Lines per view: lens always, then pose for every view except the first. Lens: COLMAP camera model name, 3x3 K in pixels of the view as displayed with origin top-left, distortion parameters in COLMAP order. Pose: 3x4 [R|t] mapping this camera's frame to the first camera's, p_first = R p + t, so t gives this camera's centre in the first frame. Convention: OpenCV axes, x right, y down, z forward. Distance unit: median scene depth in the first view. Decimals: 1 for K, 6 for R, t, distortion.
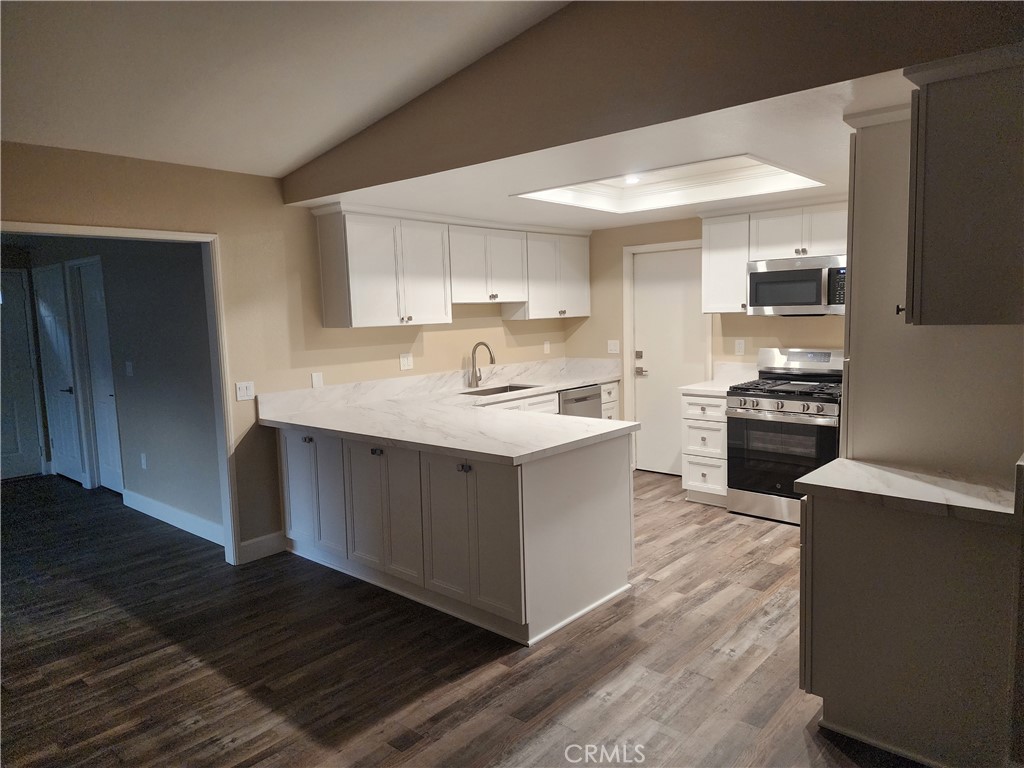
lens RADIAL K [[679.9, 0, 509.1], [0, 679.9, 372.5], [0, 0, 1]] dist [0.109045, -0.103283]
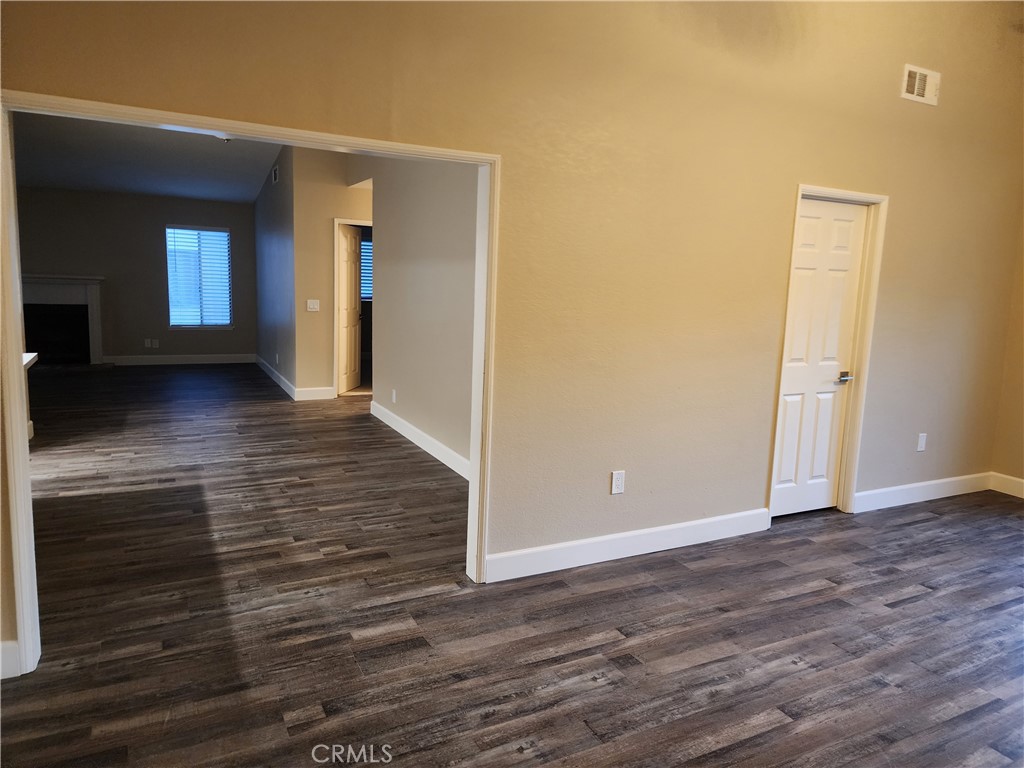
lens RADIAL K [[685.4, 0, 511.4], [0, 685.4, 369.3], [0, 0, 1]] dist [0.075531, -0.069530]
pose [[-0.930888, -0.056454, 0.360915, -0.952721], [0.024249, 0.976258, 0.215248, -0.087855], [-0.364498, 0.209124, -0.907419, 1.302571]]
